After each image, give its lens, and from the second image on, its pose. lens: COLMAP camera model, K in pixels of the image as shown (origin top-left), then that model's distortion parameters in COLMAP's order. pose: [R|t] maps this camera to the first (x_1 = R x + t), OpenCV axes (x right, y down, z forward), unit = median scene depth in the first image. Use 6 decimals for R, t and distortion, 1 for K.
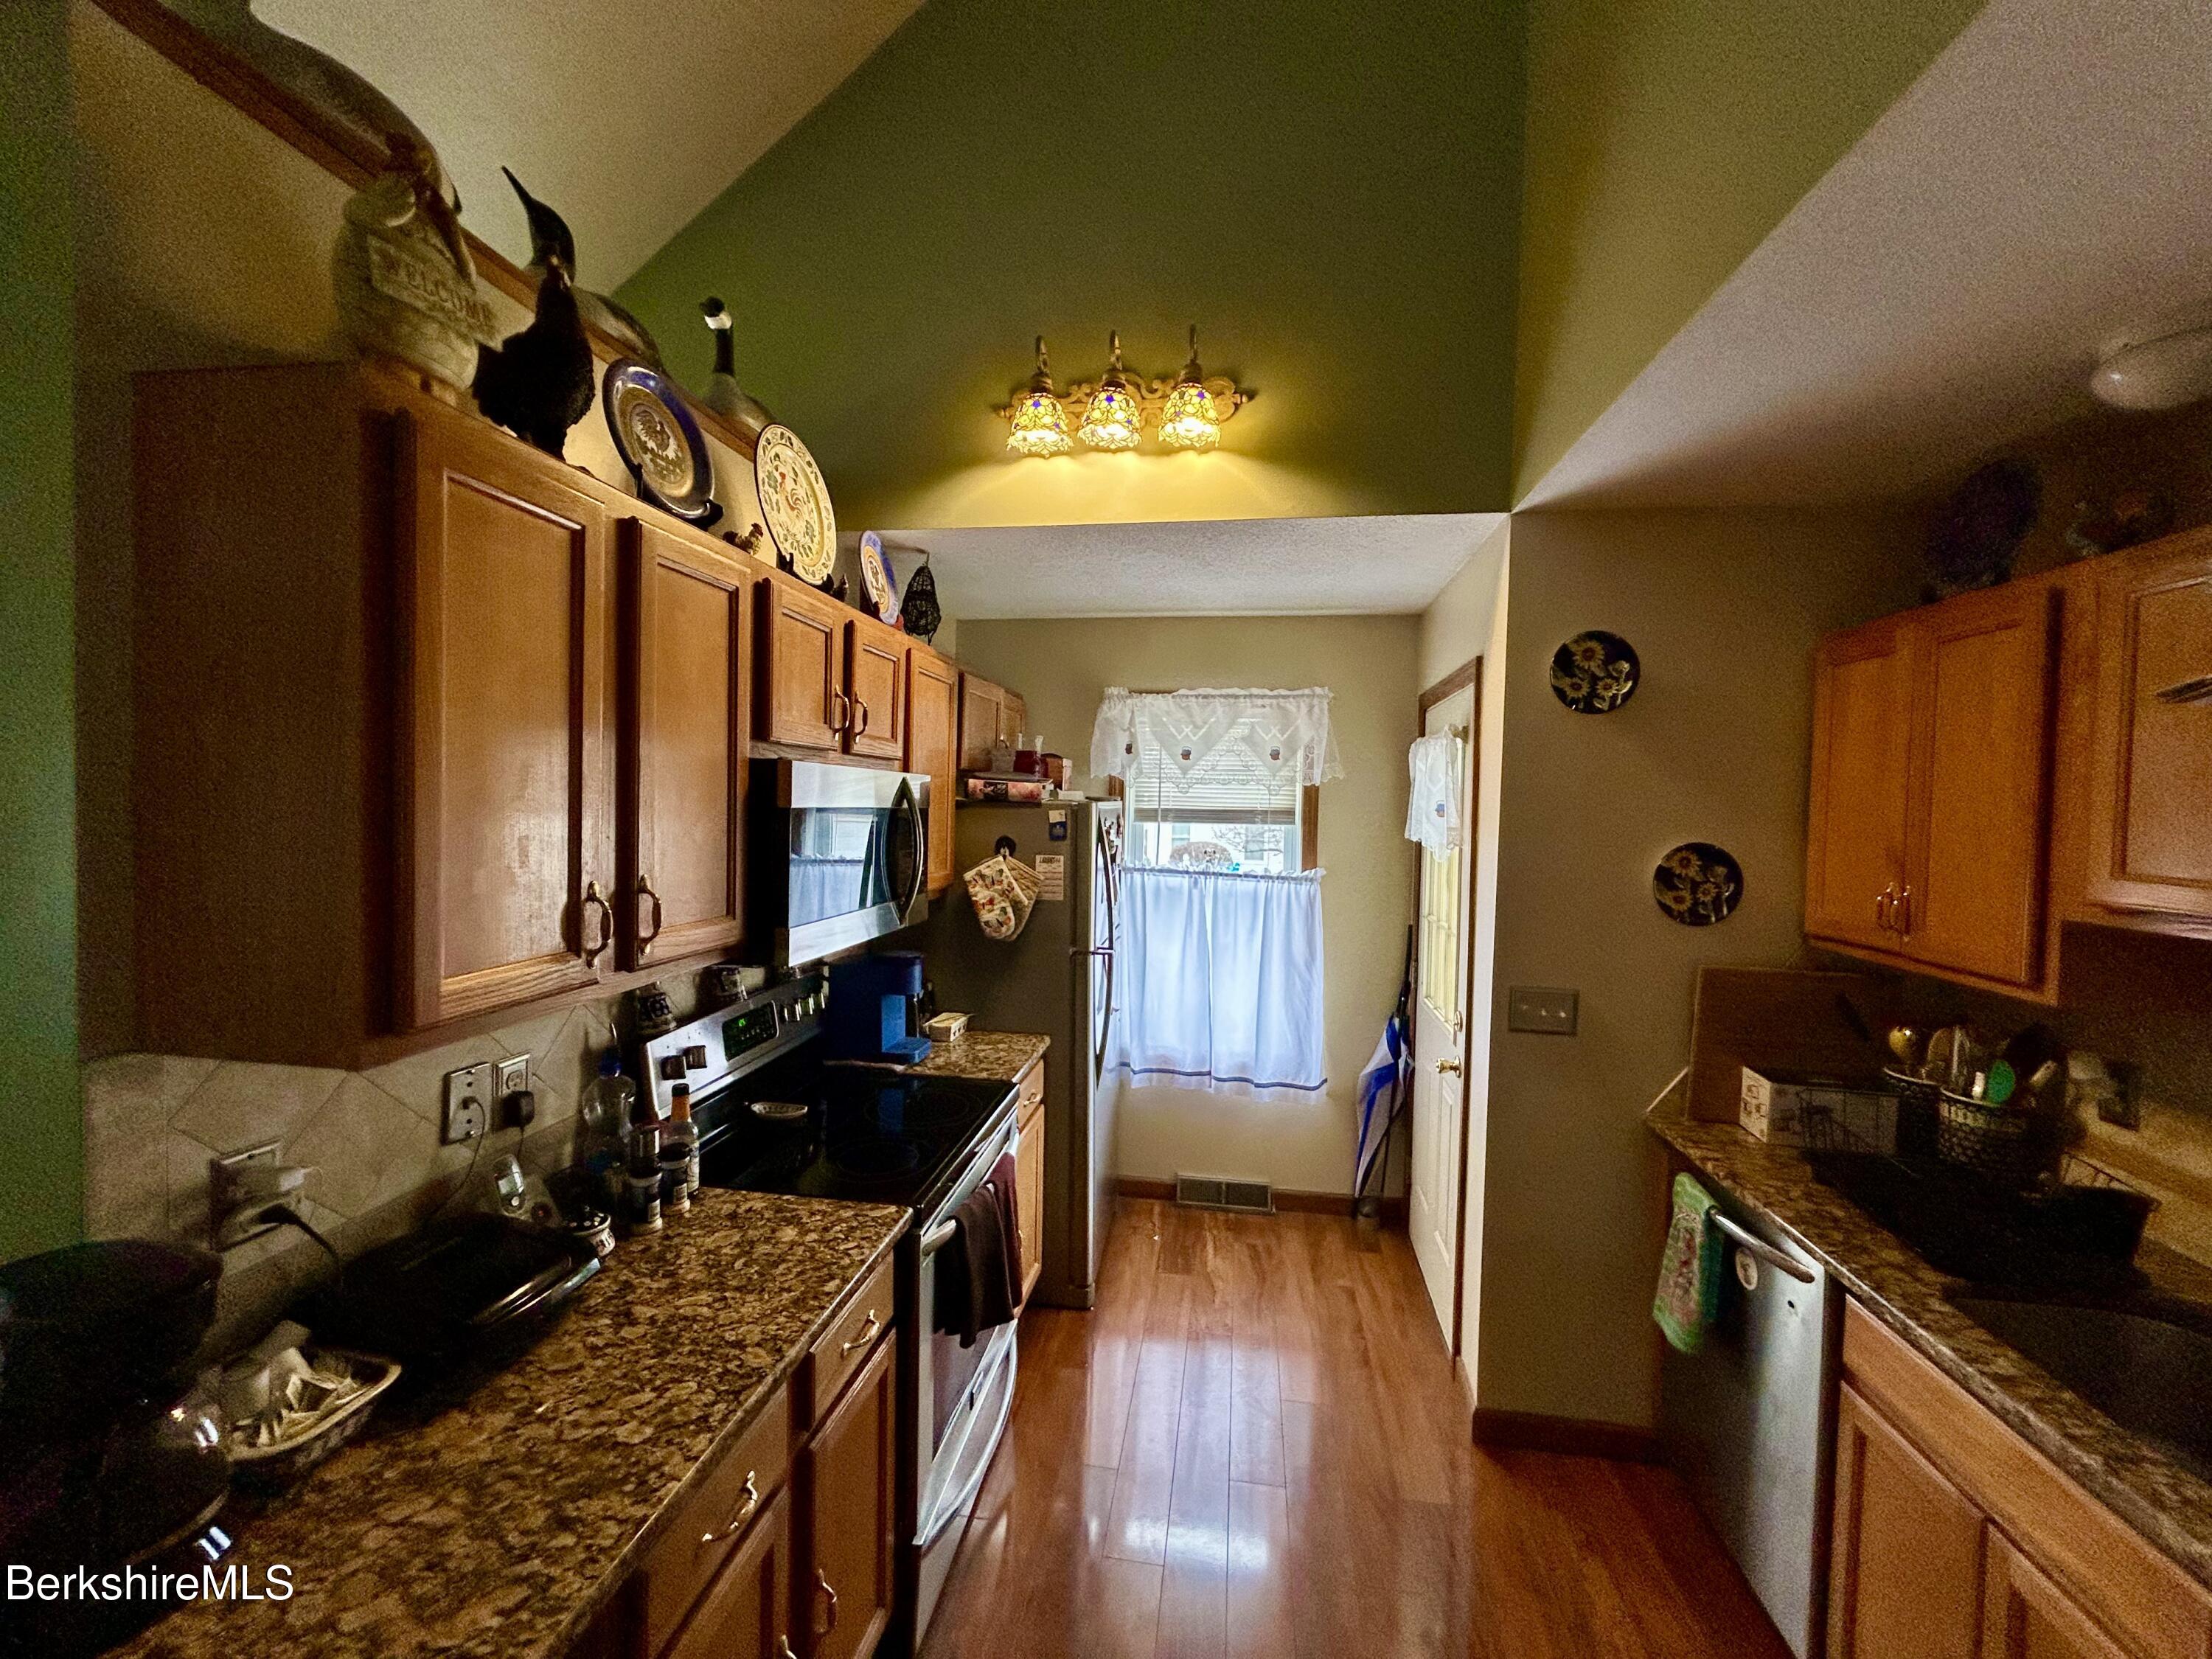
lens RADIAL K [[895.4, 0, 1104.5], [0, 895.4, 828.3], [0, 0, 1]] dist [-0.000853, 0.000239]
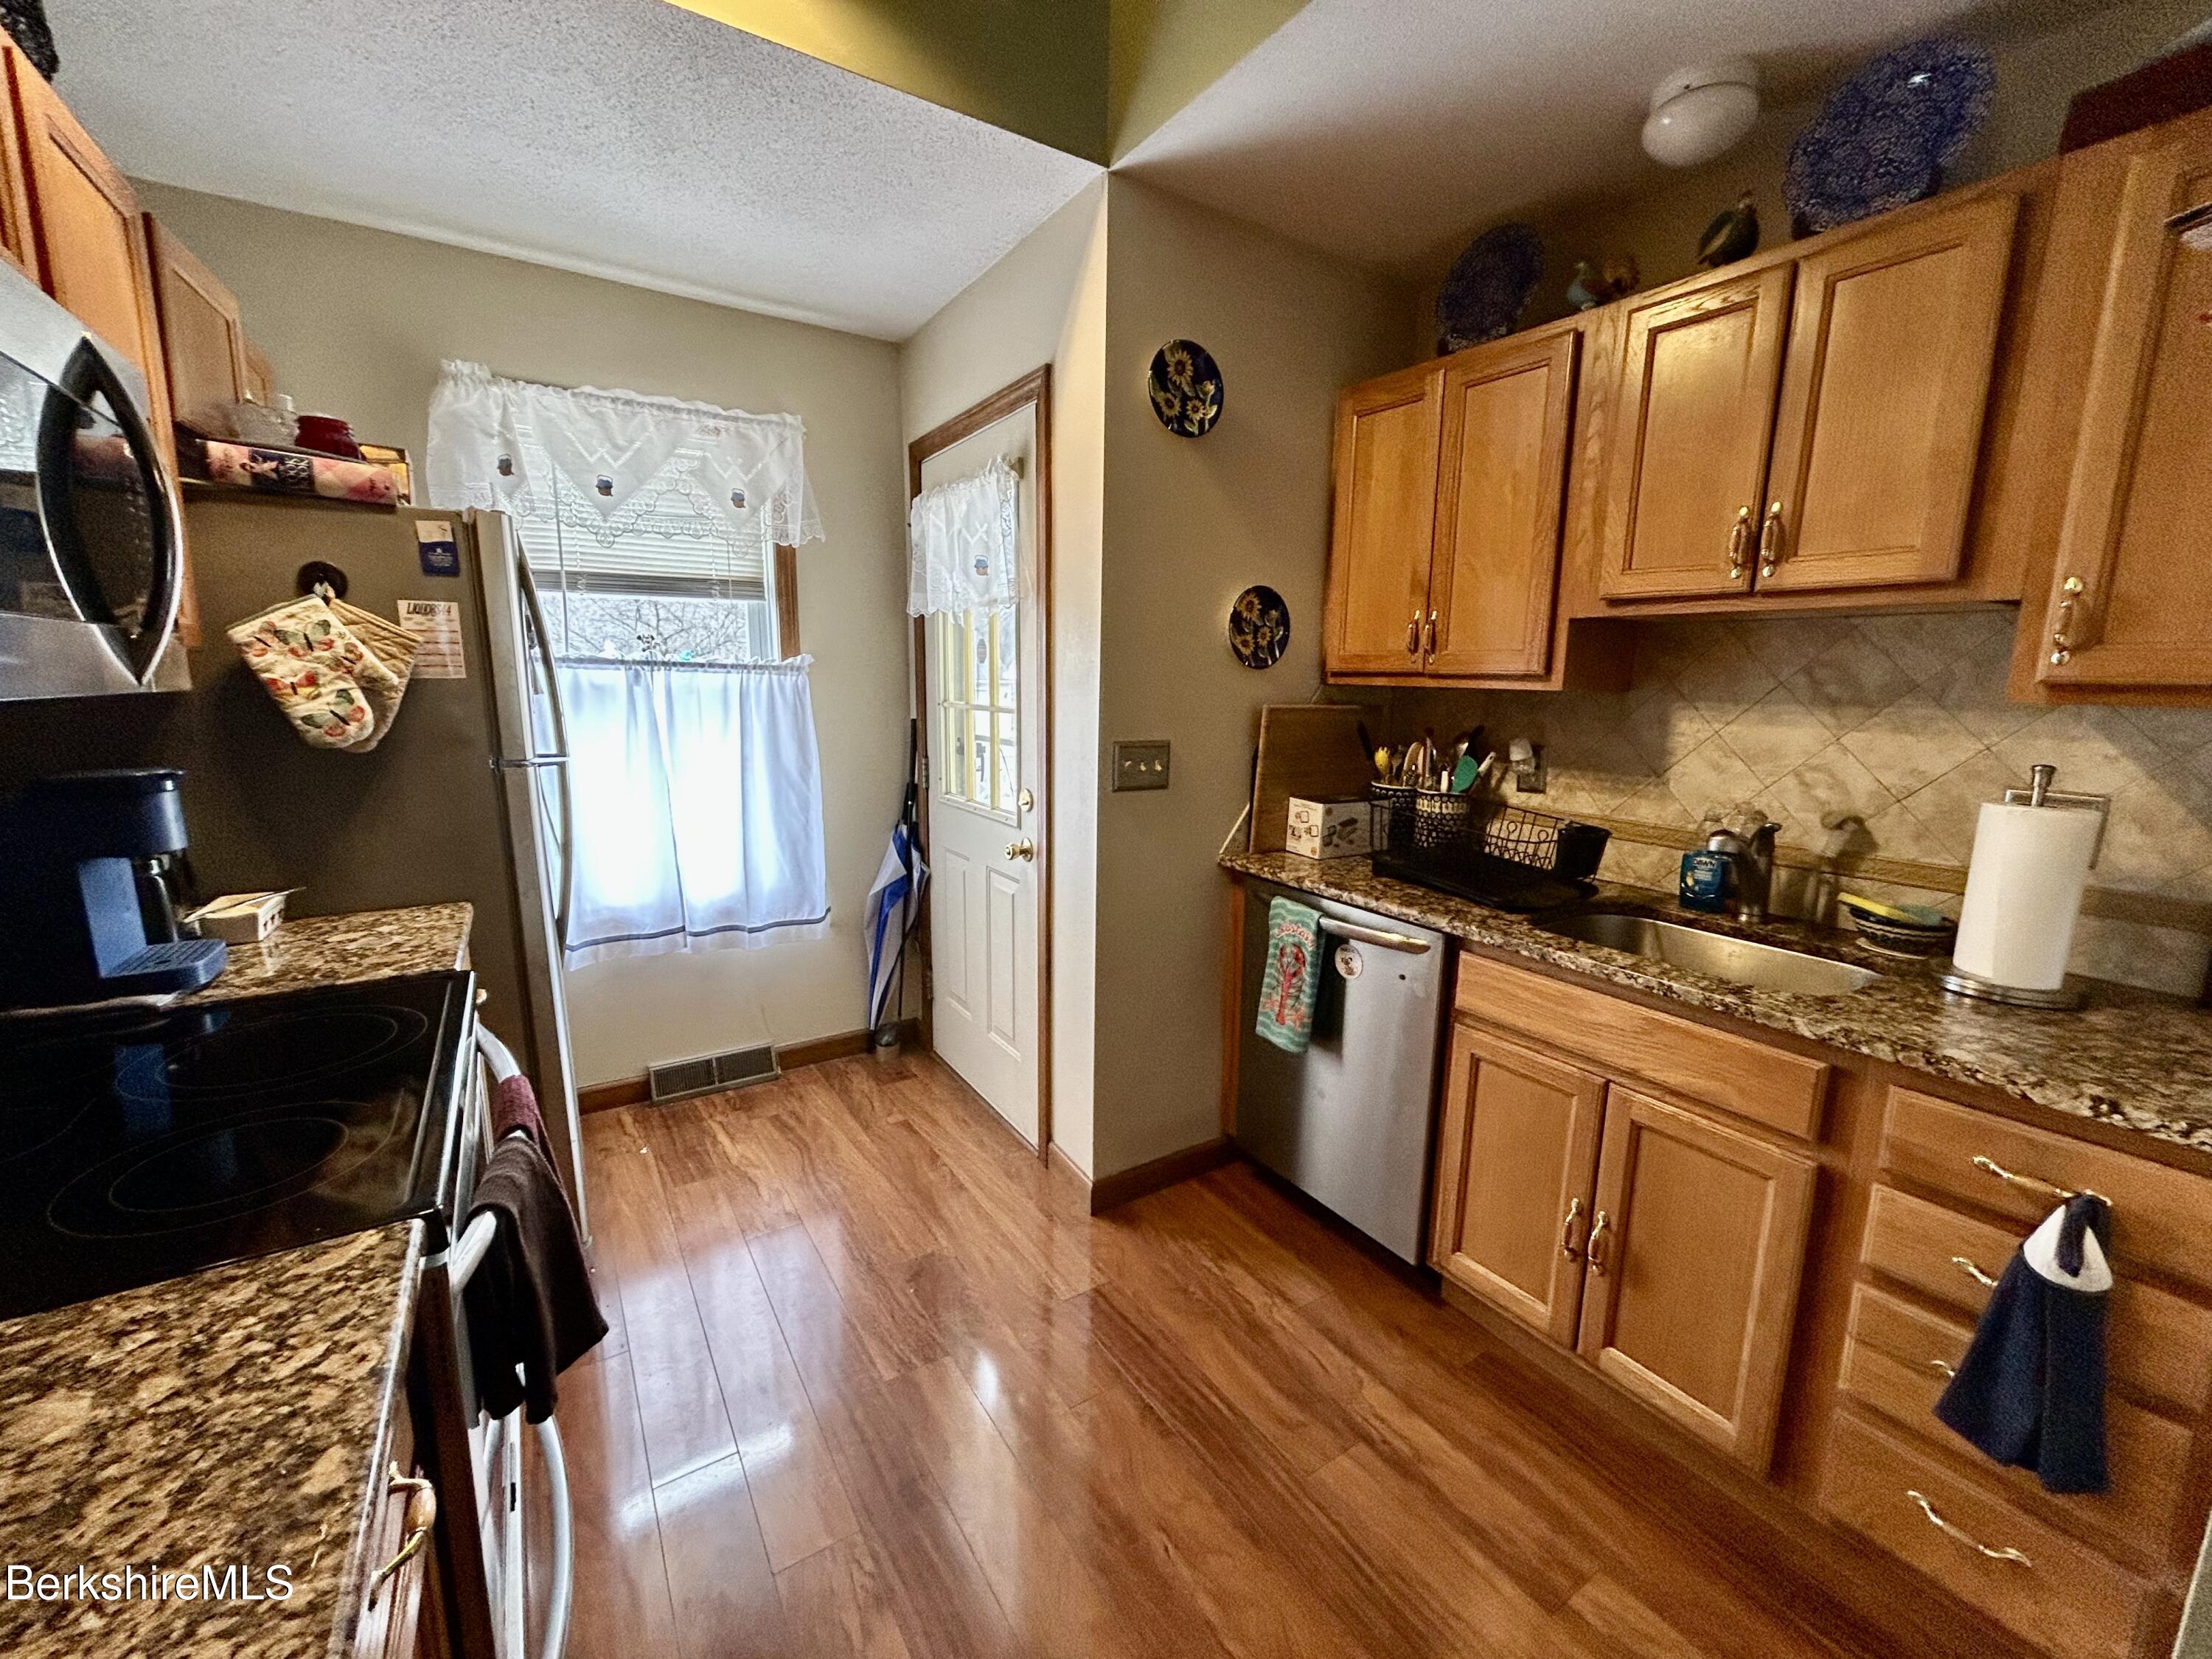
lens RADIAL K [[895.4, 0, 1105.8], [0, 895.4, 828.0], [0, 0, 1]] dist [-0.000853, 0.000239]
pose [[0.743636, -0.125345, 0.656730, -0.186044], [0.022683, 0.986433, 0.162588, 0.127228], [-0.668200, -0.106009, 0.736390, 0.359000]]
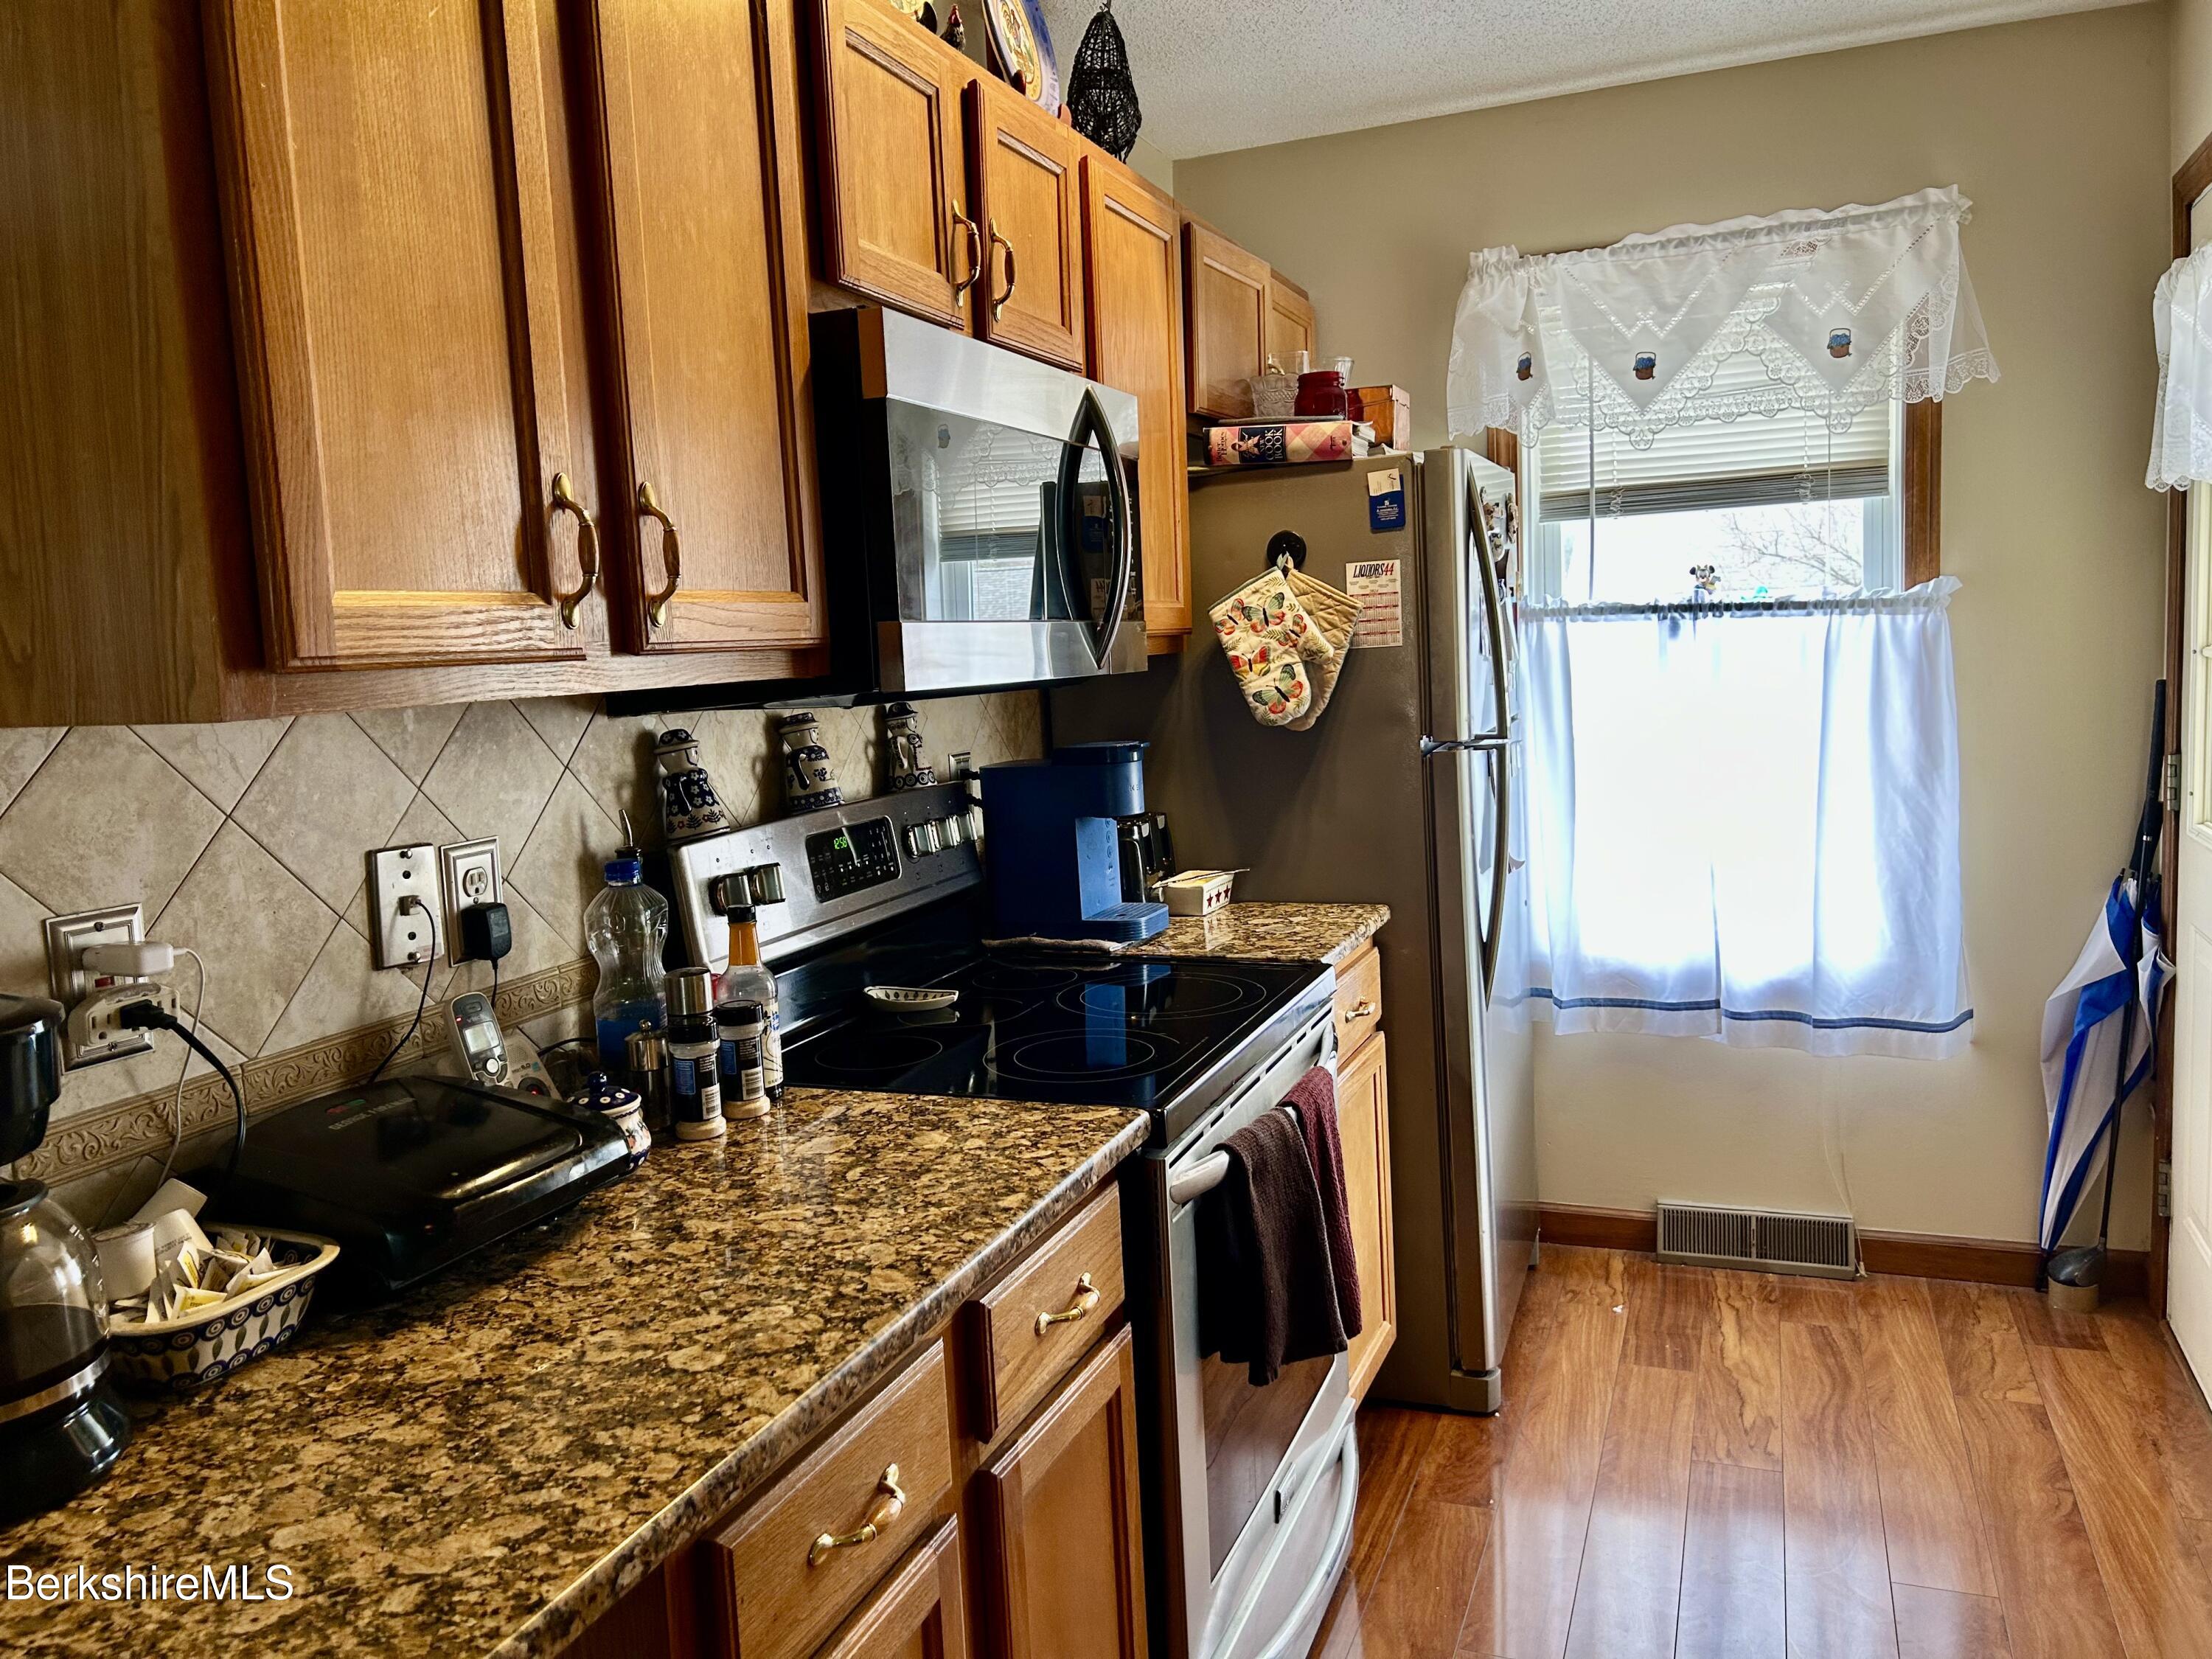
lens RADIAL K [[1663.5, 0, 1091.6], [0, 1663.5, 823.3], [0, 0, 1]] dist [0.063849, -0.069113]
pose [[0.971795, -0.042985, -0.231875, -0.002532], [0.062148, 0.995171, 0.075977, 0.136006], [0.227489, -0.088245, 0.969774, 0.013033]]
